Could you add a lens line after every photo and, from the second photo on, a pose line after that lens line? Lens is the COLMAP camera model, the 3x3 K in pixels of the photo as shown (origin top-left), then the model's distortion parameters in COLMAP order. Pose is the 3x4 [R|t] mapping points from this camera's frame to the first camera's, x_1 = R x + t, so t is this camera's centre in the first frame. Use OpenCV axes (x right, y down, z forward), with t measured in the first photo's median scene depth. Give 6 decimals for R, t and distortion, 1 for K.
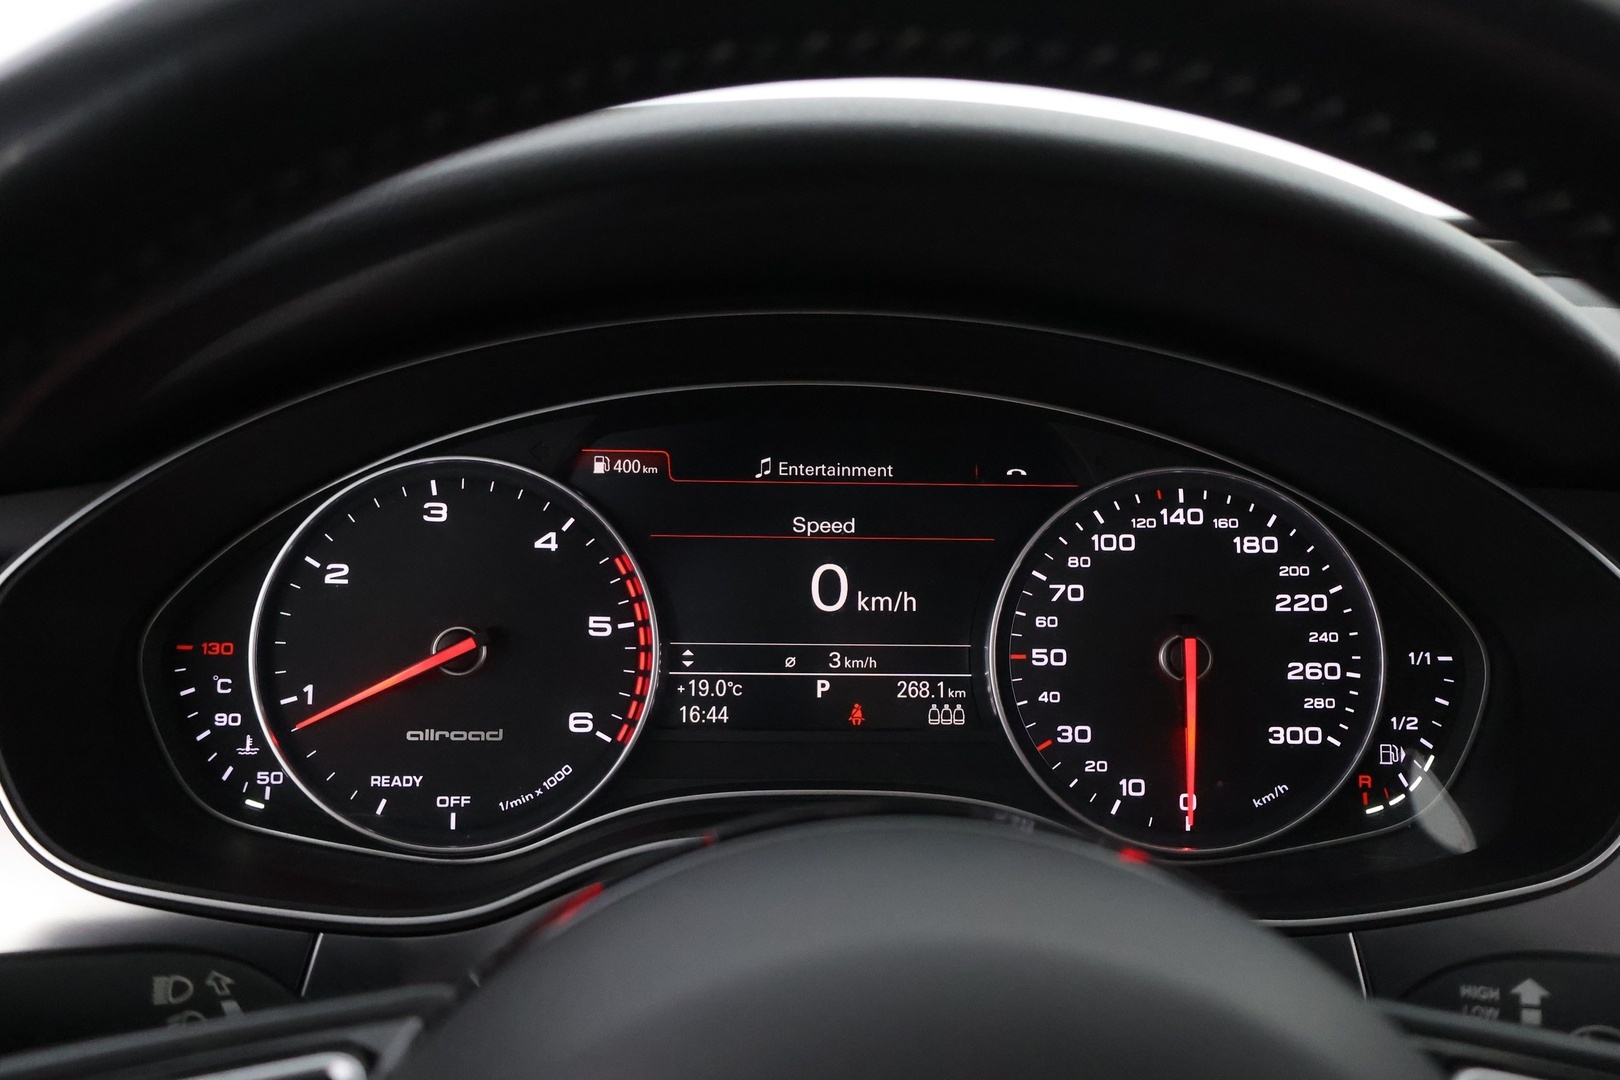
lens RADIAL K [[1483.8, 0, 799.6], [0, 1483.8, 535.3], [0, 0, 1]] dist [0.022290, 0.000000]
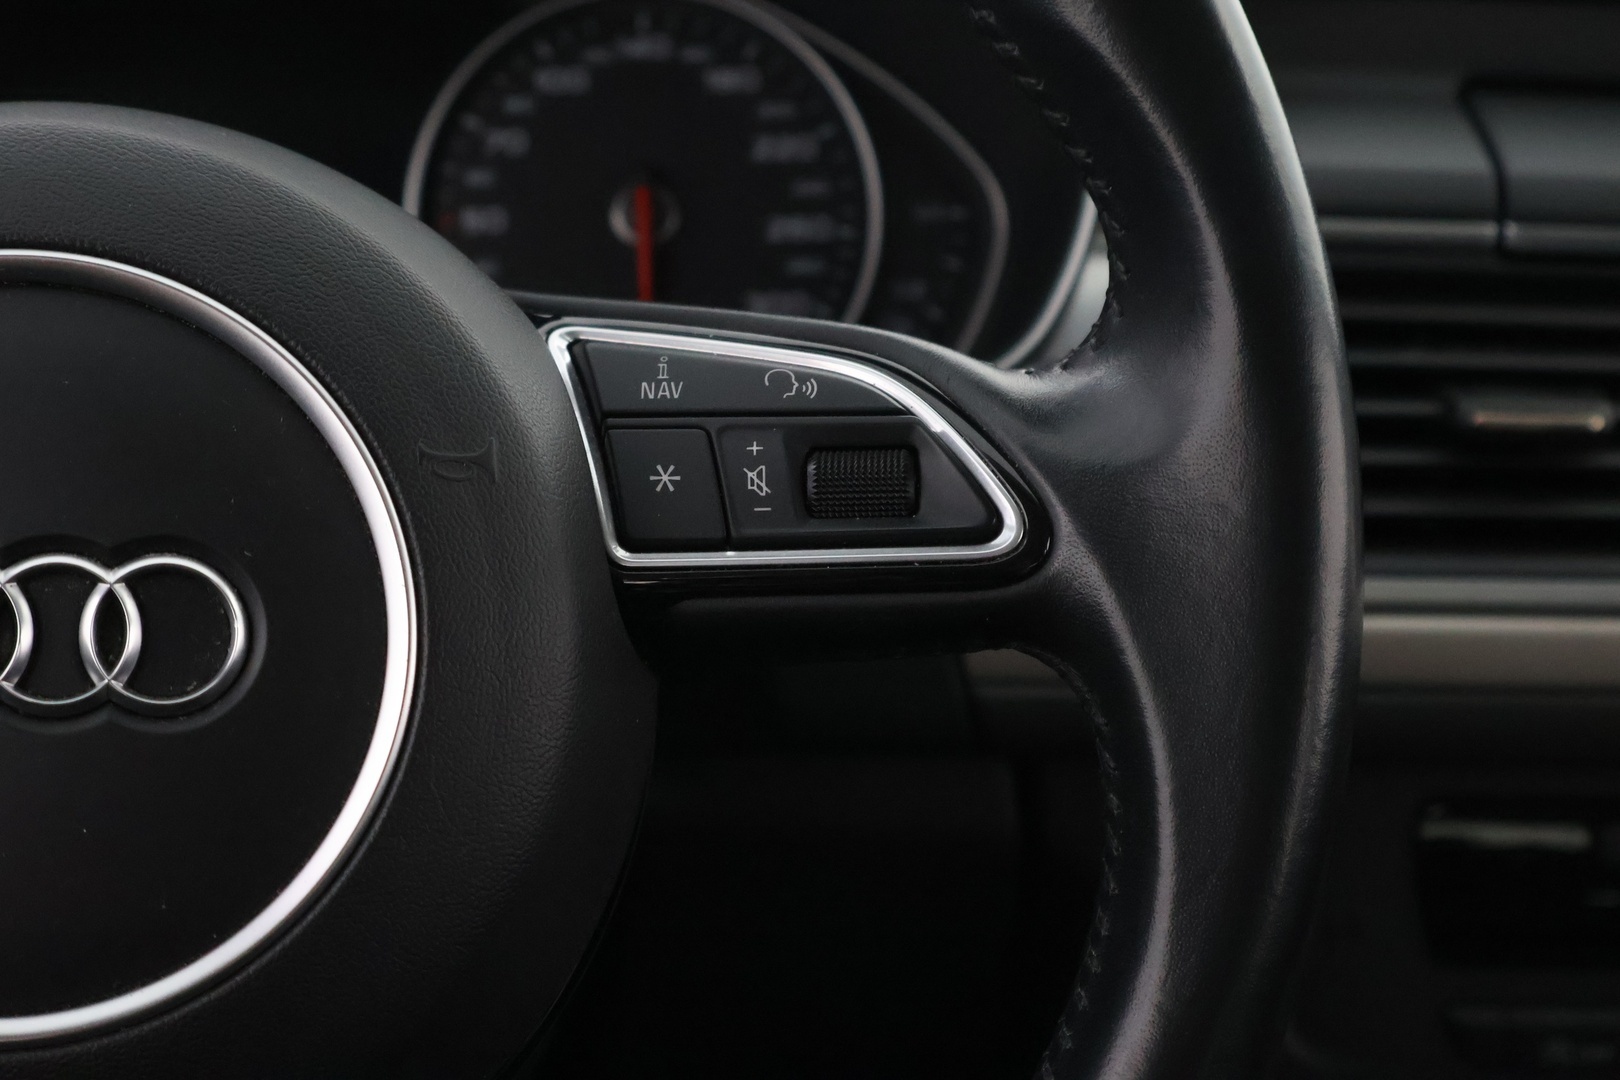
lens RADIAL K [[2575.0, 0, 818.5], [0, 2575.0, 535.6], [0, 0, 1]] dist [0.001976, 0.000000]
pose [[0.995429, -0.024951, 0.092186, 0.219506], [0.021091, 0.998869, 0.042615, 0.201278], [-0.093145, -0.040476, 0.994829, -0.437451]]
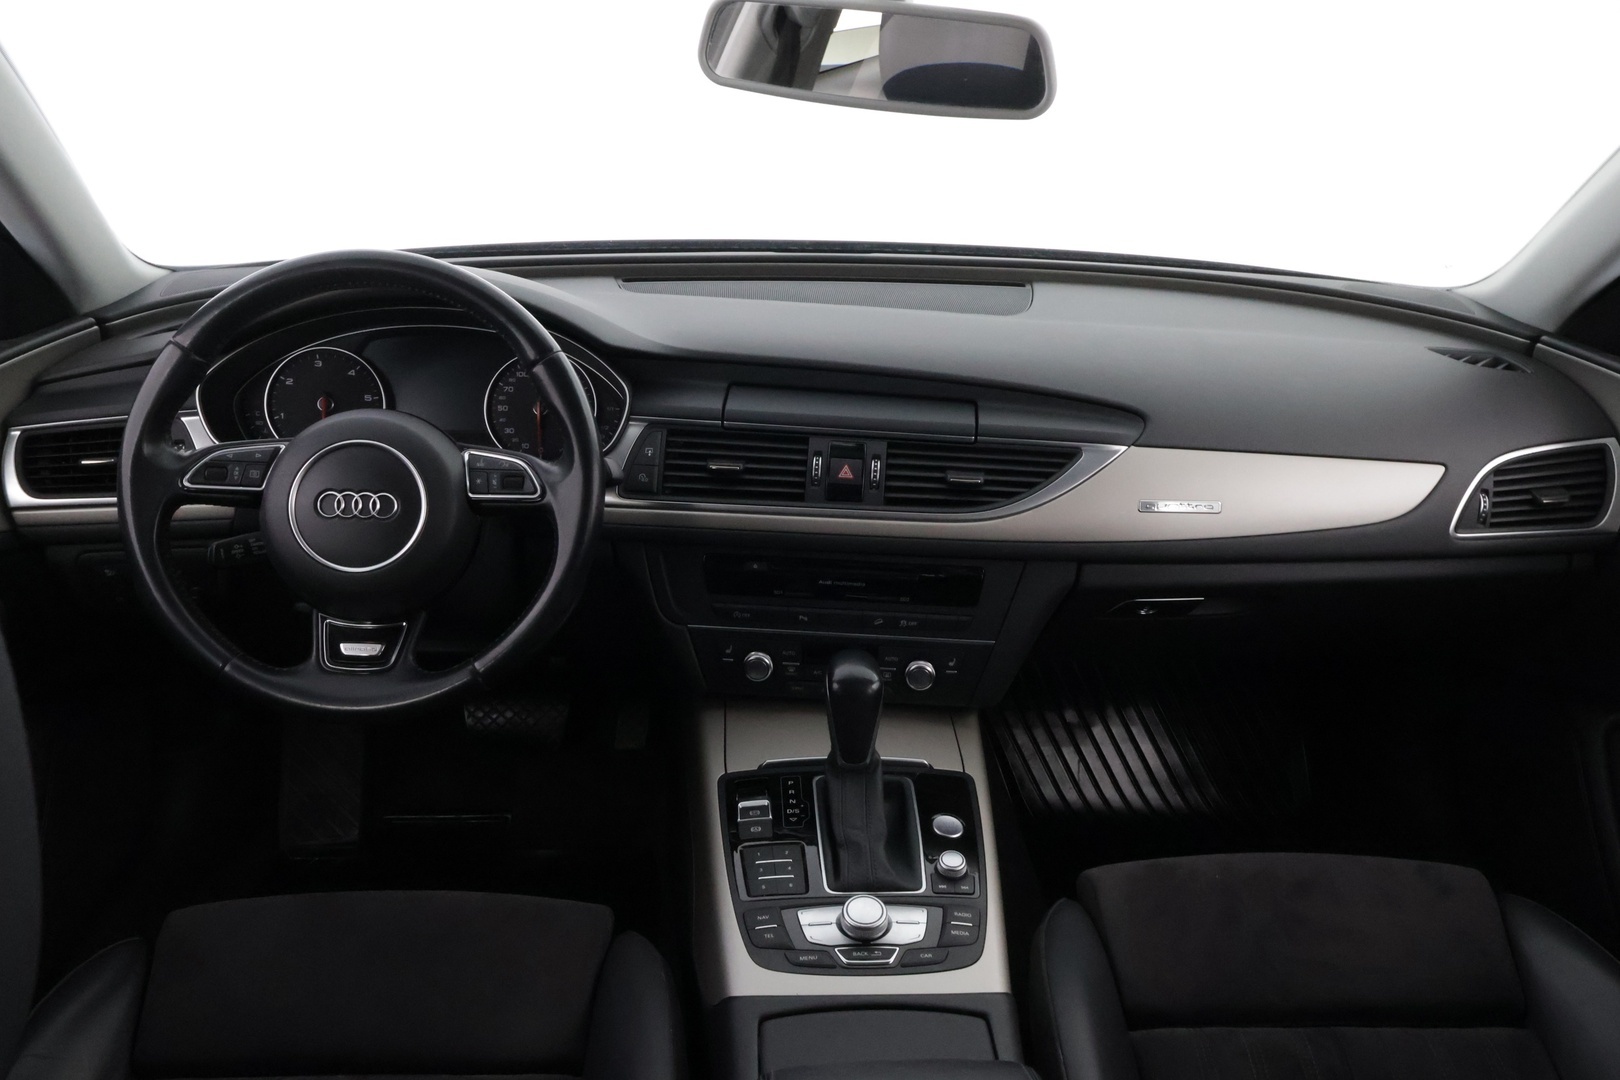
lens RADIAL K [[1329.9, 0, 814.9], [0, 1329.9, 543.0], [0, 0, 1]] dist [-0.009143, -0.014506]
pose [[0.999881, 0.005297, 0.014493, 0.846461], [-0.006753, 0.994728, 0.102324, 0.073817], [-0.013875, -0.102409, 0.994646, -2.072569]]
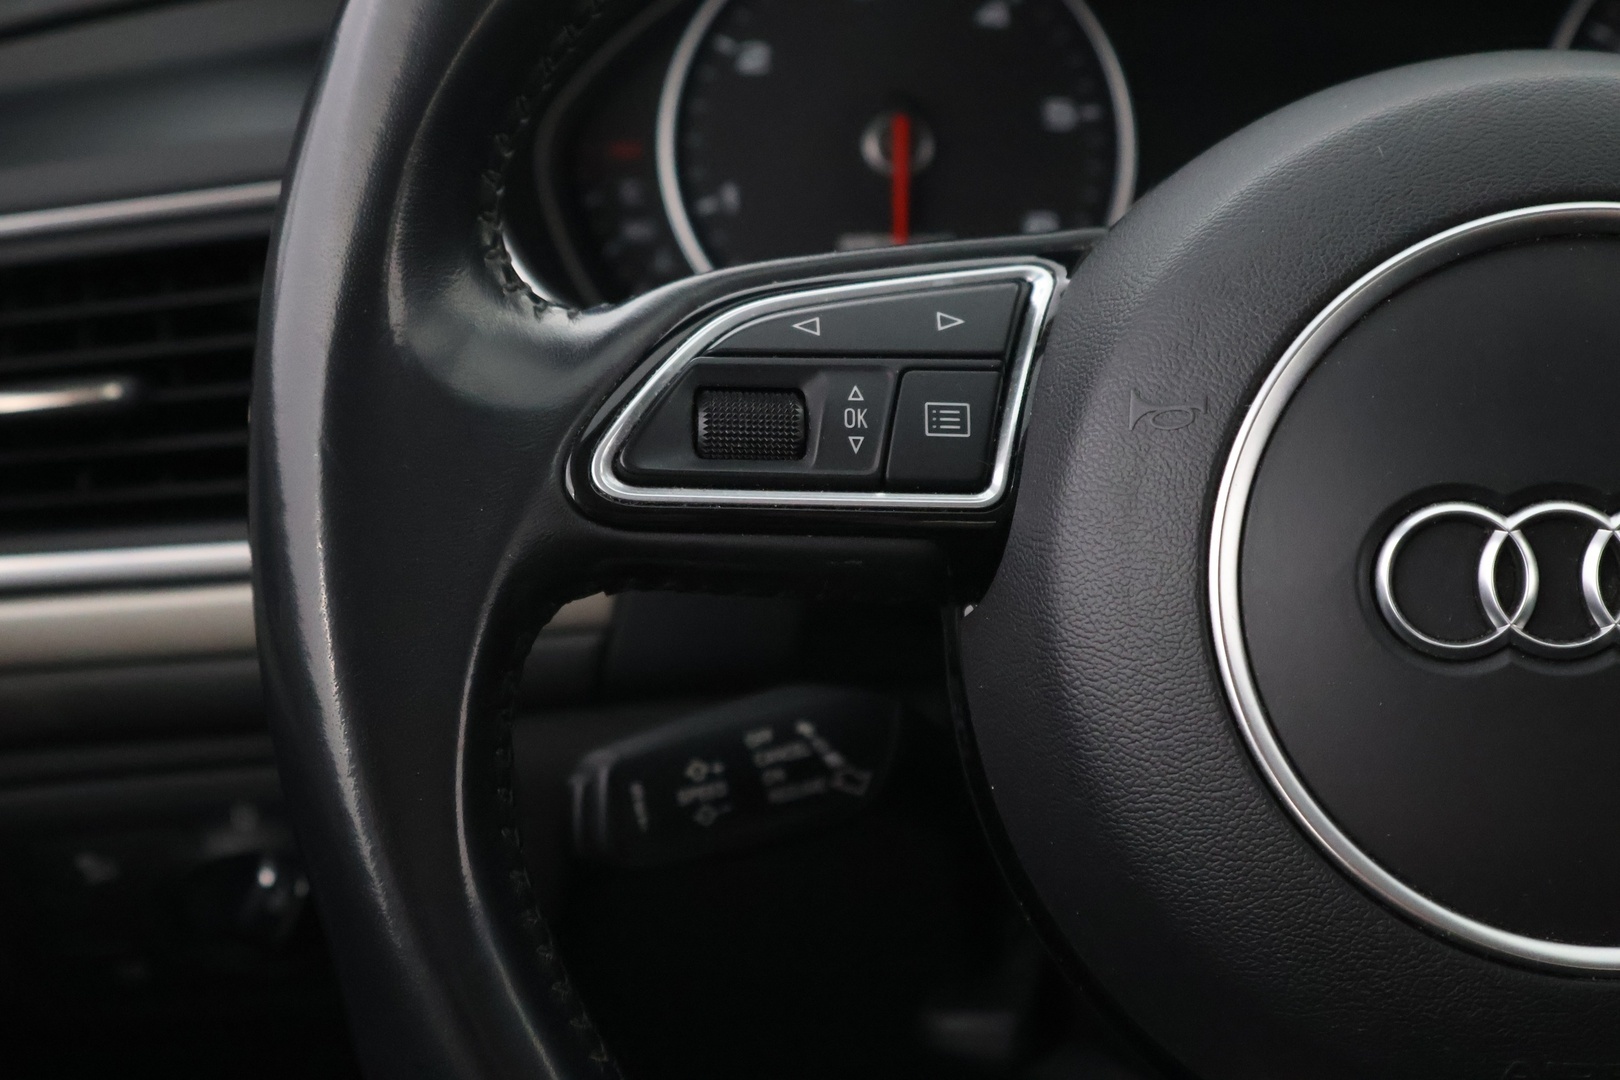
lens RADIAL K [[2575.0, 0, 812.2], [0, 2575.0, 525.0], [0, 0, 1]] dist [0.001976, 0.000000]
pose [[0.992626, -0.021391, -0.119319, -0.105176], [0.031384, 0.996096, 0.082514, 0.167678], [0.117088, -0.085650, 0.989421, -0.467925]]
